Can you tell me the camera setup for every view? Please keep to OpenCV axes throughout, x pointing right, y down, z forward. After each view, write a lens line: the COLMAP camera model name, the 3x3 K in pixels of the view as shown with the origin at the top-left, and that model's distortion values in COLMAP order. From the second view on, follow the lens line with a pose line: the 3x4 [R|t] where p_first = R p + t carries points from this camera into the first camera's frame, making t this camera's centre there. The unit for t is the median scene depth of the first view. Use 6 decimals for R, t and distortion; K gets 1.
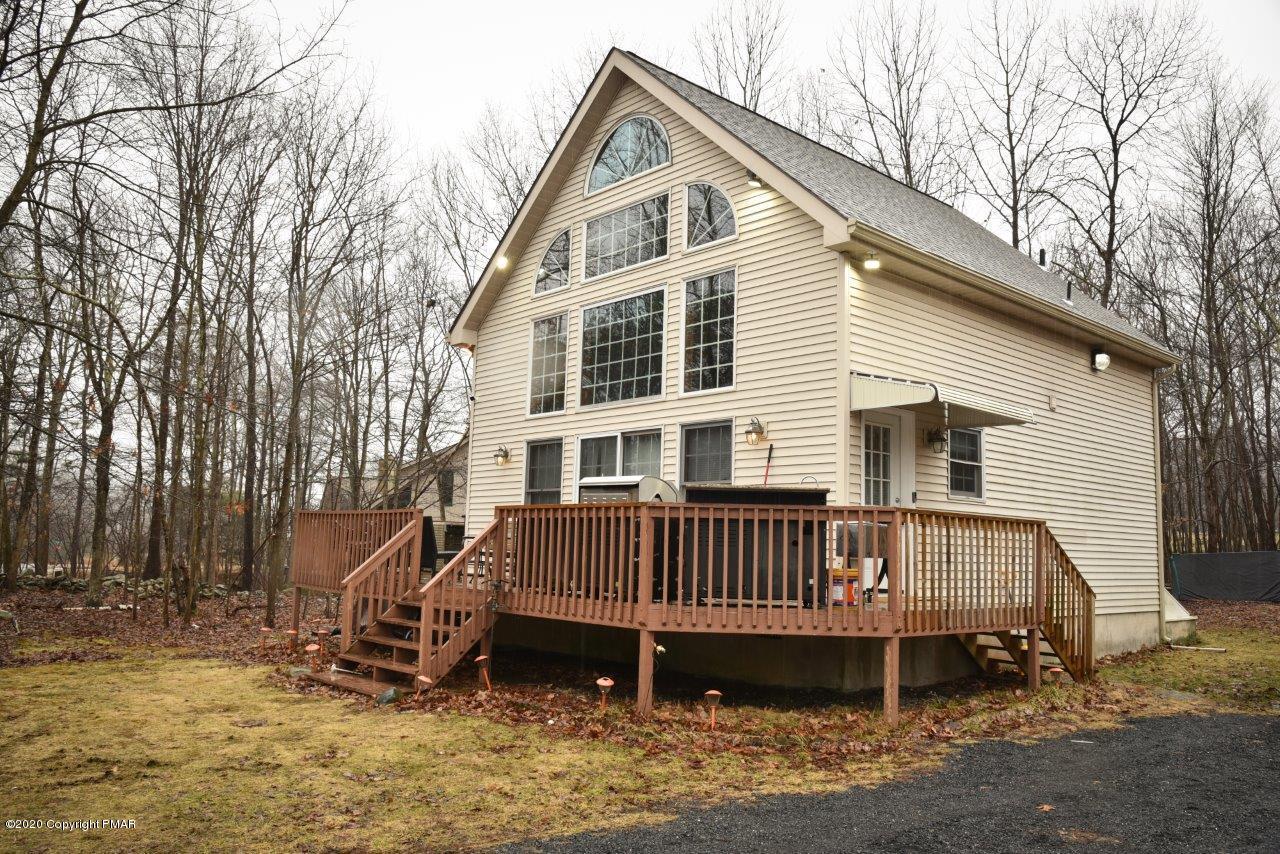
lens RADIAL K [[966.2, 0, 630.4], [0, 966.2, 423.4], [0, 0, 1]] dist [-0.033865, 0.011652]
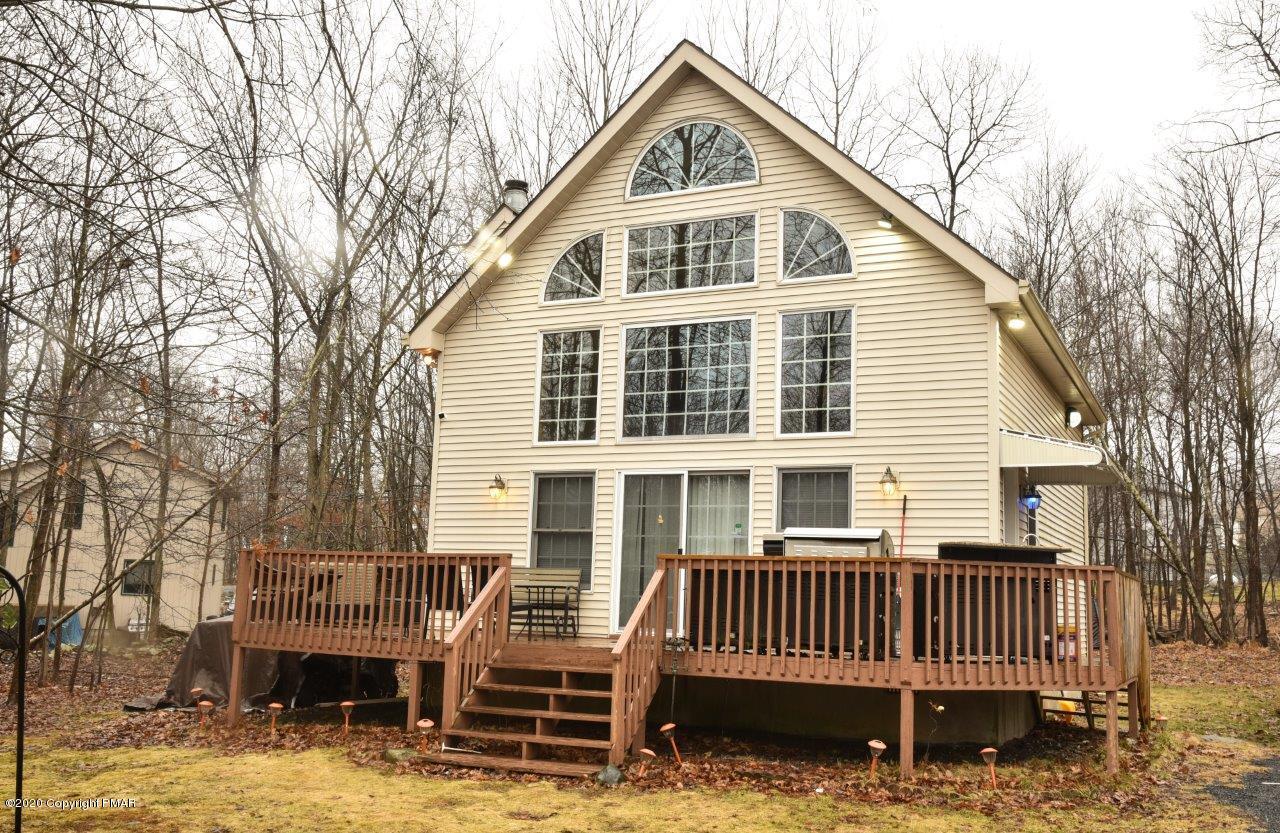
lens RADIAL K [[1166.2, 0, 647.0], [0, 1166.2, 426.3], [0, 0, 1]] dist [0.021565, 0.008558]
pose [[0.923354, 0.056154, 0.379822, -0.497307], [-0.054100, 0.998406, -0.016089, -0.013531], [-0.380120, -0.005692, 0.924920, 0.004203]]
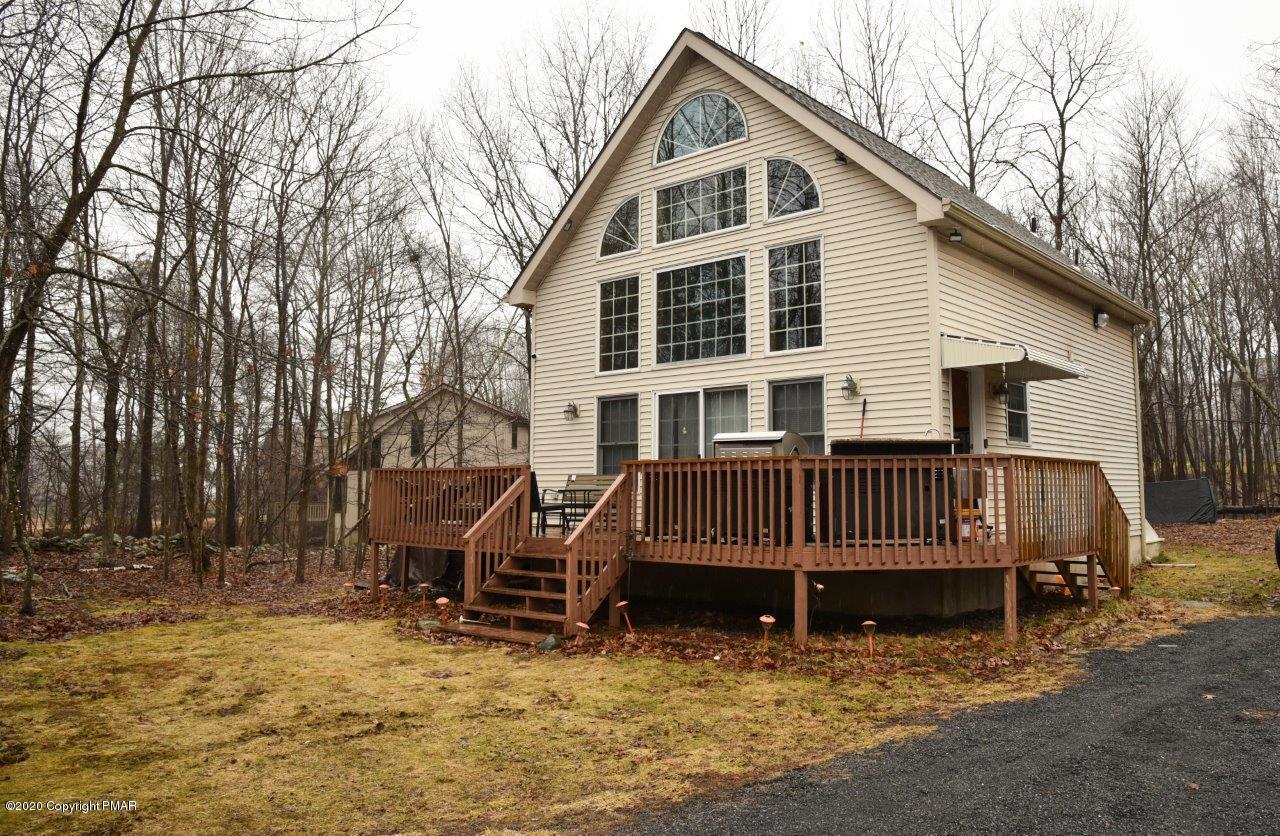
lens RADIAL K [[943.6, 0, 682.3], [0, 943.6, 378.2], [0, 0, 1]] dist [-0.074162, -0.003761]
pose [[0.990397, -0.012937, 0.137649, -0.189406], [0.011623, 0.999879, 0.010345, -0.014303], [-0.137766, -0.008646, 0.990427, -0.035362]]
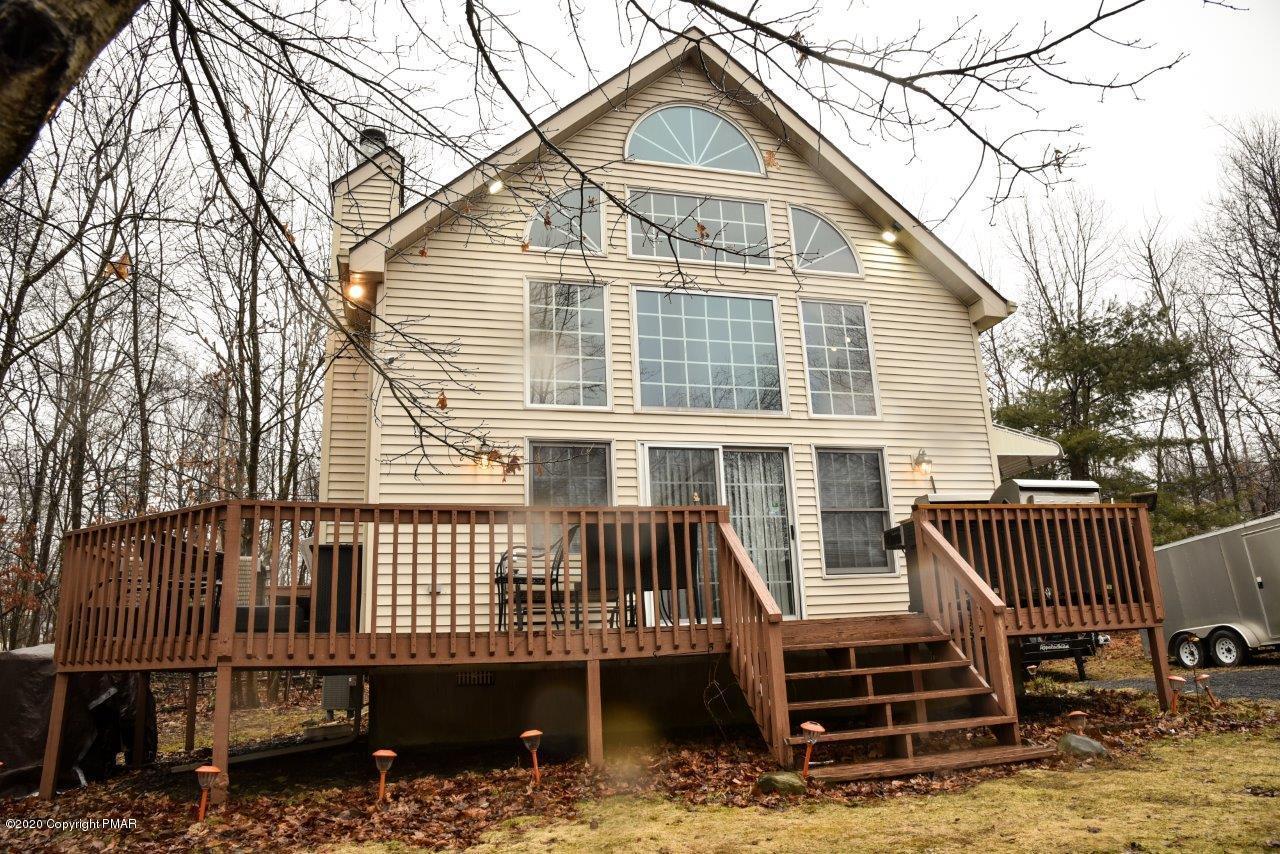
lens RADIAL K [[871.3, 0, 640.7], [0, 871.3, 427.1], [0, 0, 1]] dist [-0.073752, 0.008068]
pose [[0.437363, 0.183956, 0.880269, -0.765361], [-0.060377, 0.982653, -0.175353, 0.140872], [-0.897256, 0.023544, 0.440882, 0.783348]]
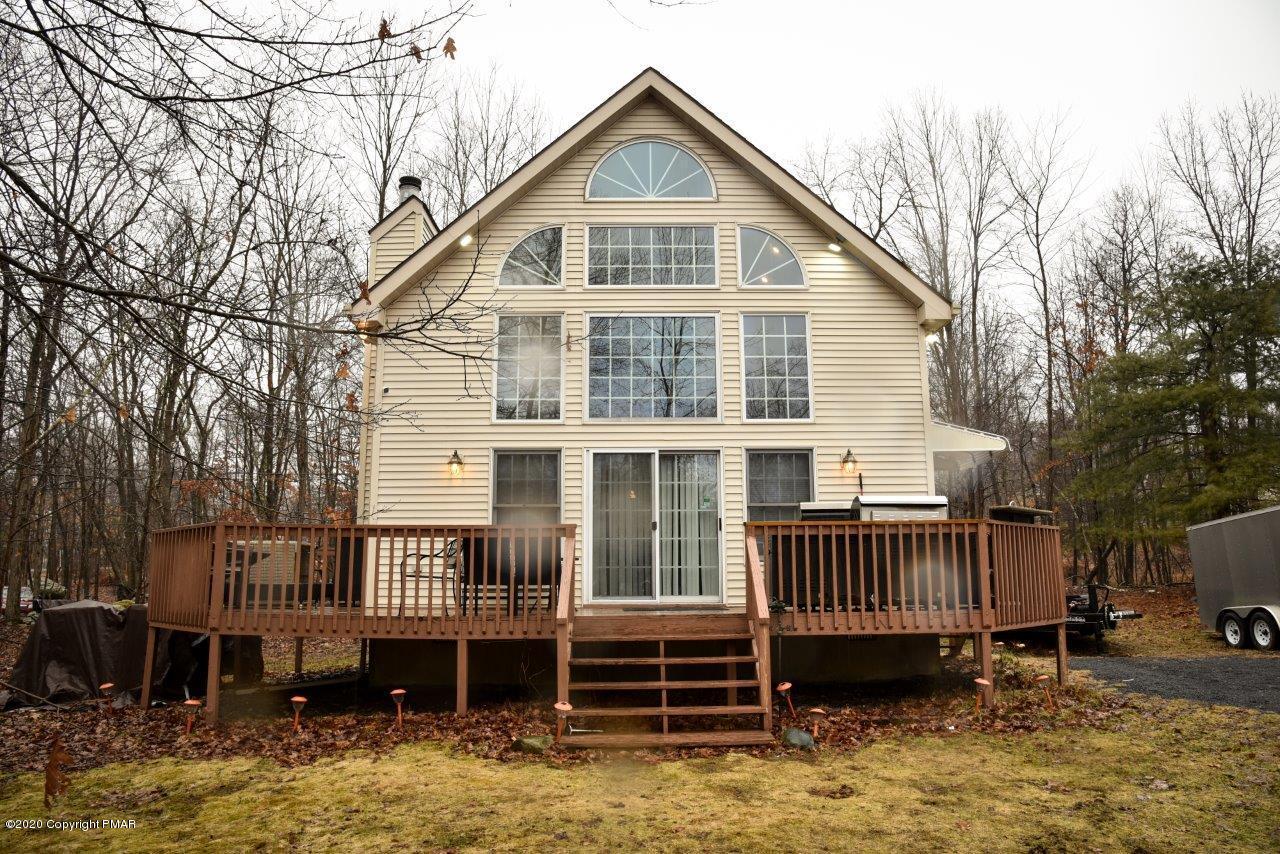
lens RADIAL K [[871.3, 0, 638.7], [0, 871.3, 428.8], [0, 0, 1]] dist [-0.073752, 0.008068]
pose [[0.654891, 0.095406, 0.749677, -0.744596], [-0.072352, 0.995358, -0.063468, 0.049244], [-0.752252, -0.012676, 0.658754, 0.461182]]
